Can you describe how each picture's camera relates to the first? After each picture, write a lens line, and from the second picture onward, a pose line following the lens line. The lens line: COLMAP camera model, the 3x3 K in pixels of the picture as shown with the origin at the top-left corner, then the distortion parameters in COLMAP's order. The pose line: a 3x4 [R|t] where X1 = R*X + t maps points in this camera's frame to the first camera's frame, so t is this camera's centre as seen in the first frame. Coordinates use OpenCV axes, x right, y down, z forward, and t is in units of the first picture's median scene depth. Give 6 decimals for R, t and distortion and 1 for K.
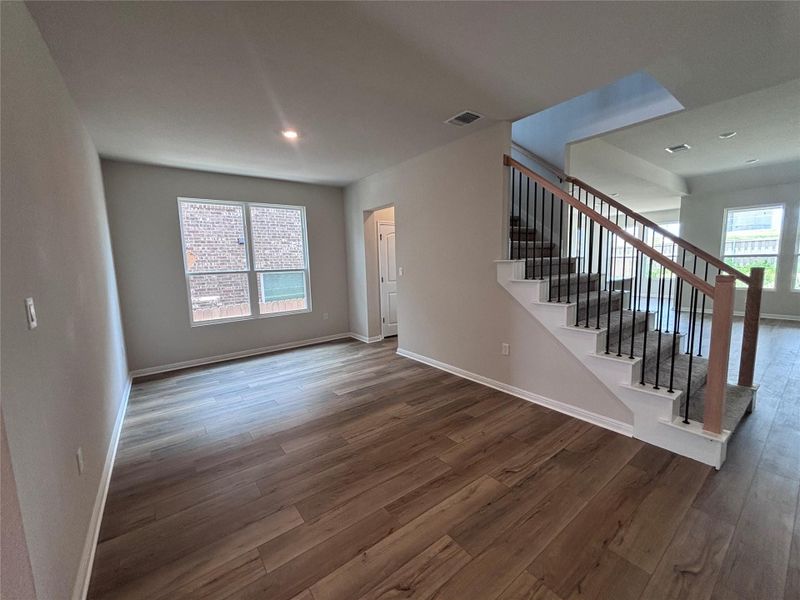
lens RADIAL K [[325.8, 0, 401.2], [0, 325.8, 300.0], [0, 0, 1]] dist [-0.000049, 0.001172]
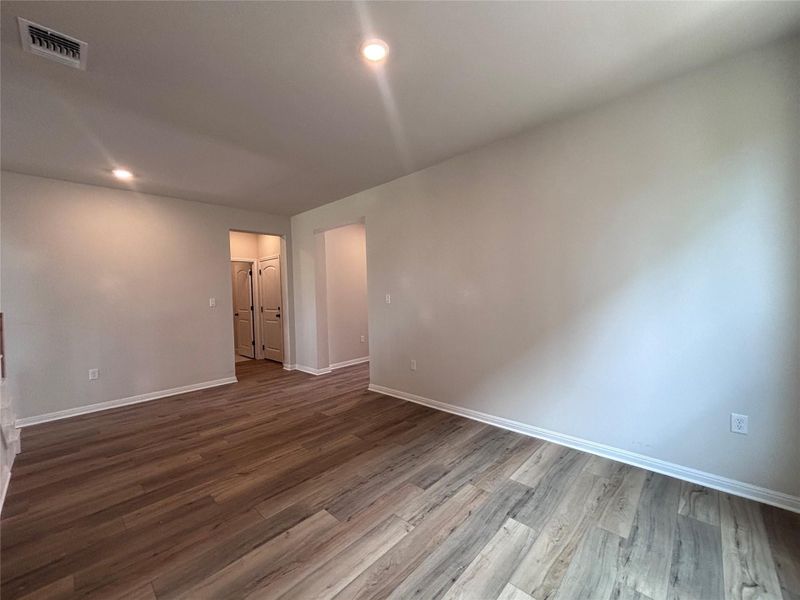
lens RADIAL K [[325.8, 0, 399.2], [0, 325.8, 299.5], [0, 0, 1]] dist [-0.000049, 0.001172]
pose [[-0.984454, 0.058462, -0.165630, -0.315392], [0.034895, 0.989284, 0.141776, -0.196528], [0.172143, 0.133792, -0.975944, 1.947217]]
